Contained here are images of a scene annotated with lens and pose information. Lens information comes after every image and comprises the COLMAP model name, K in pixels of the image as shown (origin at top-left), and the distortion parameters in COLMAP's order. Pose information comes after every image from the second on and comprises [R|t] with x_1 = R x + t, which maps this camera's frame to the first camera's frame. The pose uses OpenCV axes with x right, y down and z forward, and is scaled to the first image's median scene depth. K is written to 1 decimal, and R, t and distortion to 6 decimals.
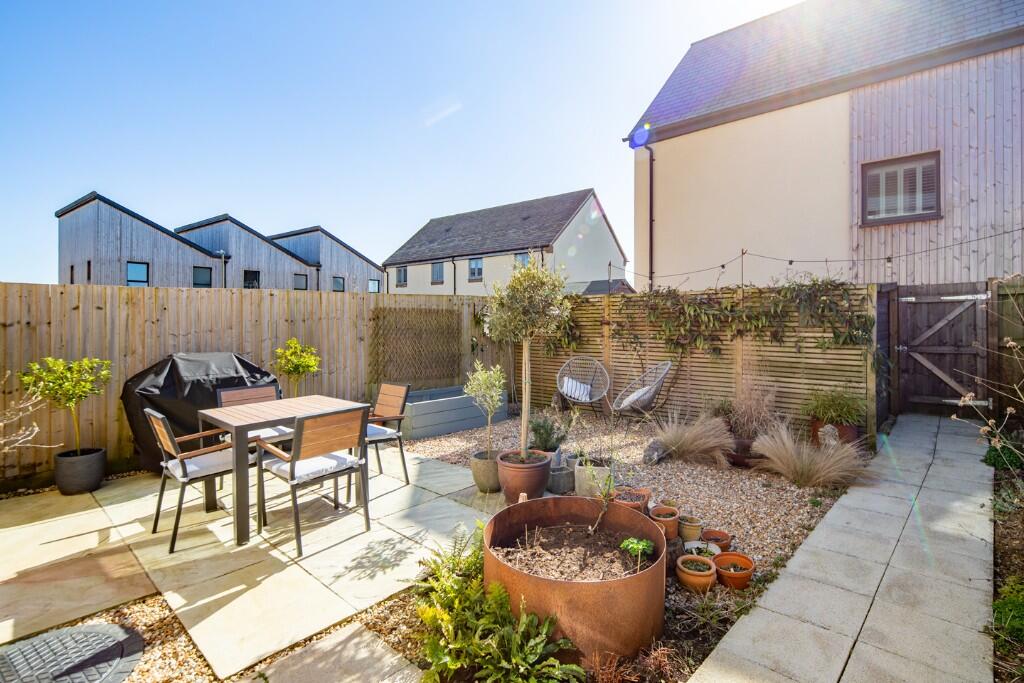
lens RADIAL K [[508.8, 0, 512.1], [0, 508.8, 316.7], [0, 0, 1]] dist [-0.002024, -0.000630]
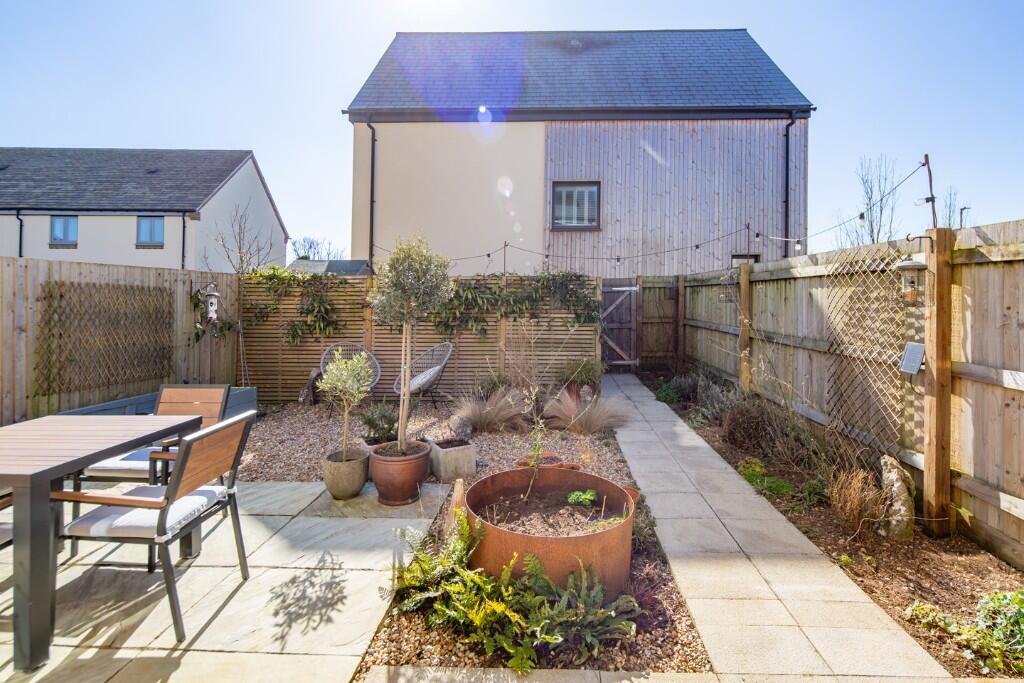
lens RADIAL K [[521.5, 0, 535.4], [0, 521.5, 294.6], [0, 0, 1]] dist [0.000263, -0.005547]
pose [[0.747358, 0.017947, 0.664179, -0.254334], [-0.010318, 0.999828, -0.015407, 0.003706], [-0.664342, 0.004661, 0.747415, 0.072955]]
